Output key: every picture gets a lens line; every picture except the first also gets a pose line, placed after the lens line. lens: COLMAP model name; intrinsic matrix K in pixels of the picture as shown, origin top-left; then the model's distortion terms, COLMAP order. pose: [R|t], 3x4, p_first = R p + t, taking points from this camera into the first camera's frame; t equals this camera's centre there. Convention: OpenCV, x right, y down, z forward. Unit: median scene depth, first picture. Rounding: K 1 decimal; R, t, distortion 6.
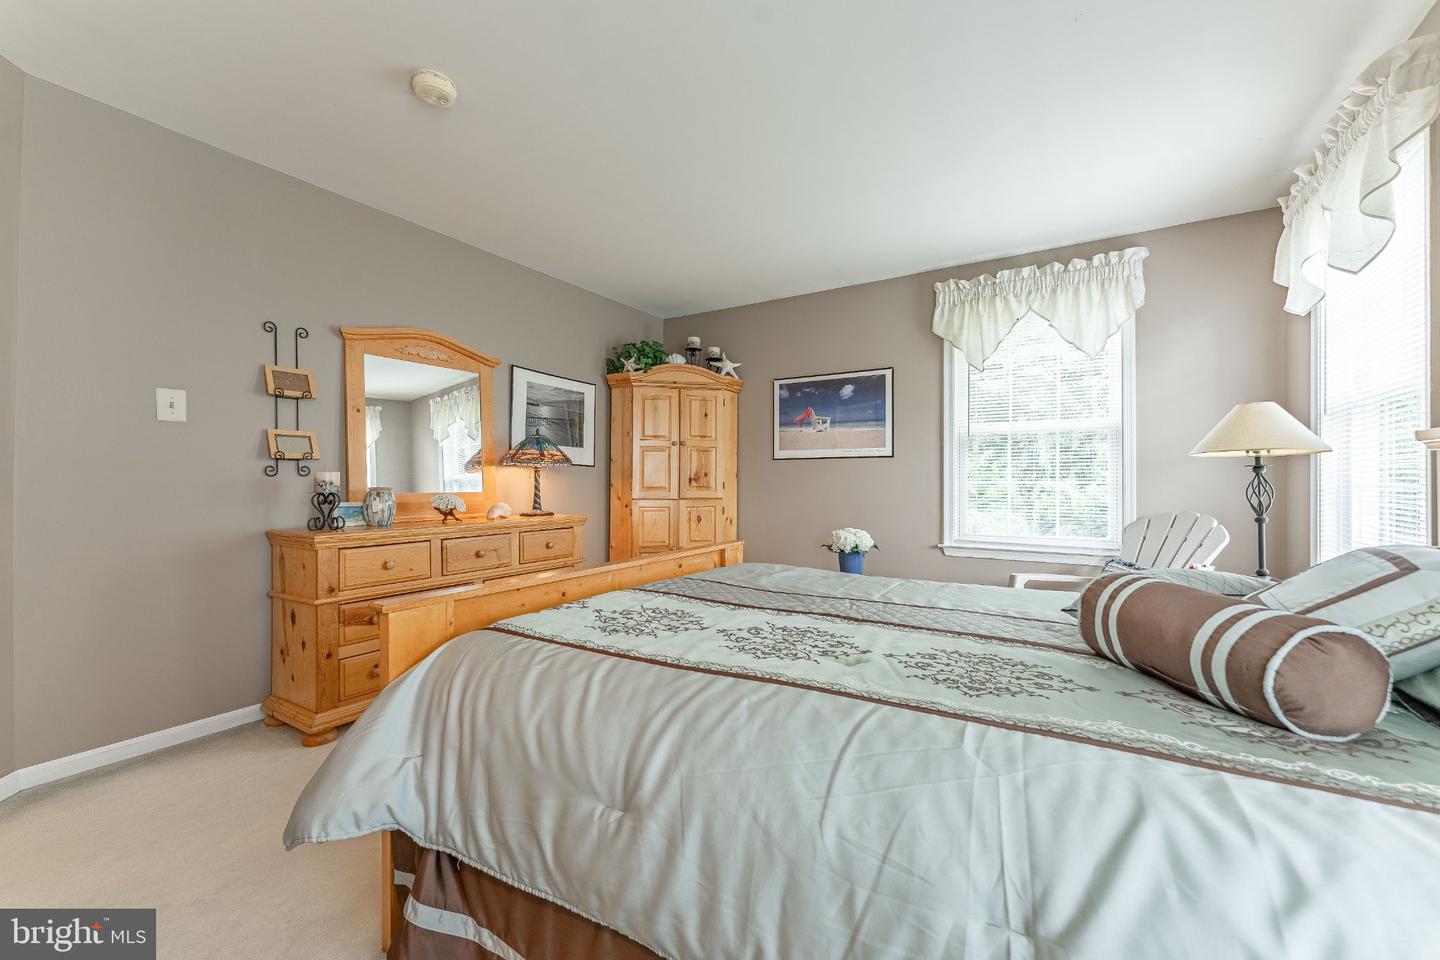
lens RADIAL K [[576.9, 0, 699.6], [0, 576.9, 477.0], [0, 0, 1]] dist [0.000810, -0.000221]
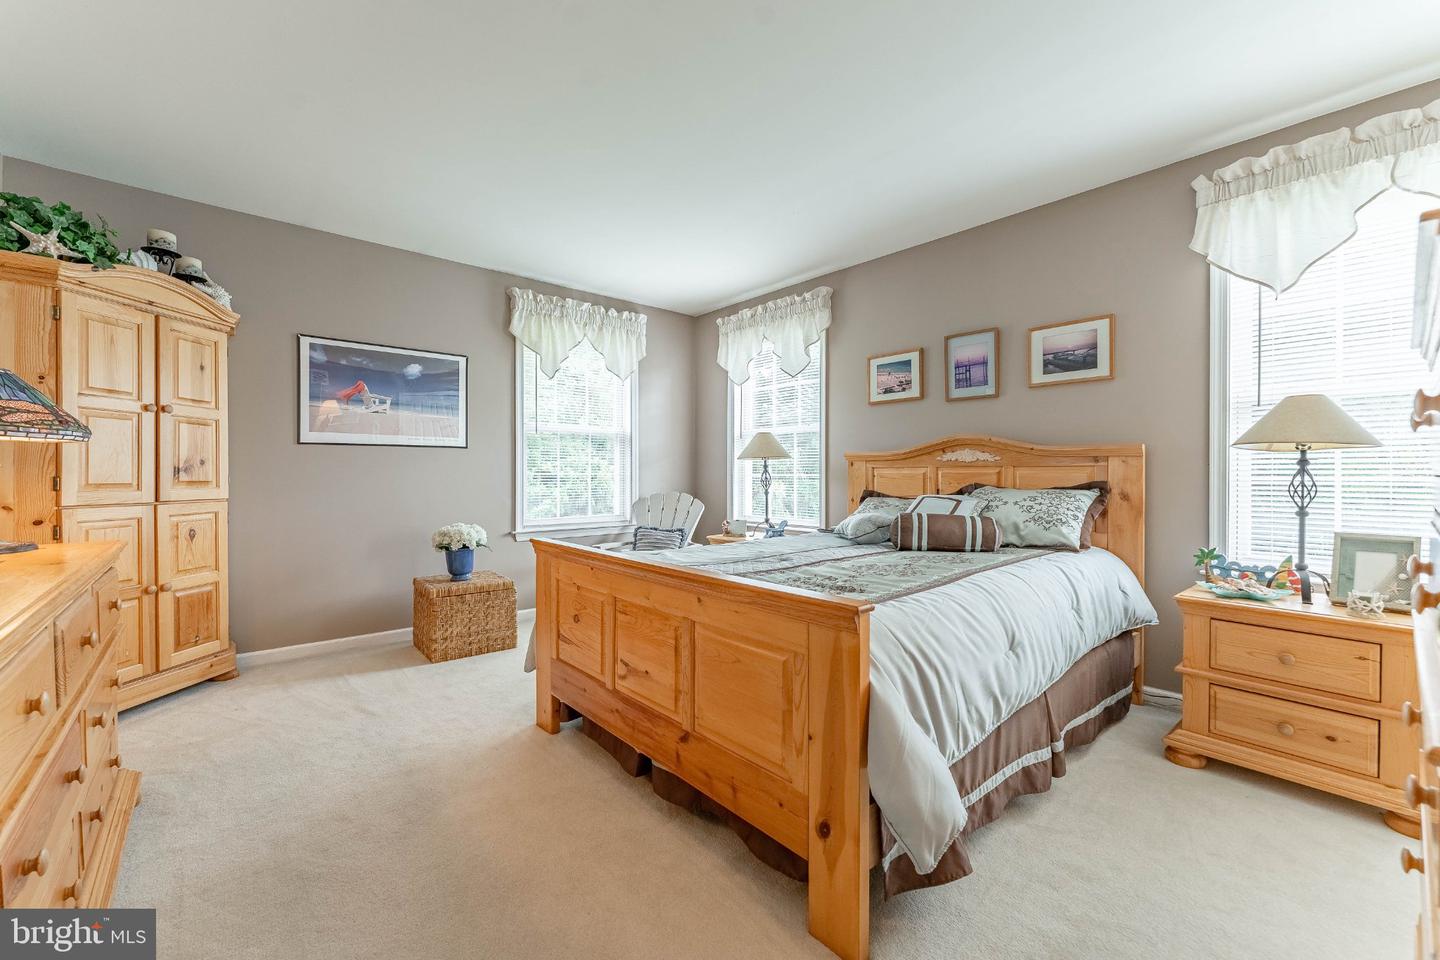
lens RADIAL K [[585.6, 0, 720.0], [0, 585.6, 480.0], [0, 0, 1]] dist [0.003079, -0.000068]
pose [[0.274654, -0.013050, 0.961455, -0.451590], [-0.014379, 0.999740, 0.017677, -0.004322], [-0.961436, -0.018680, 0.274395, 0.283557]]
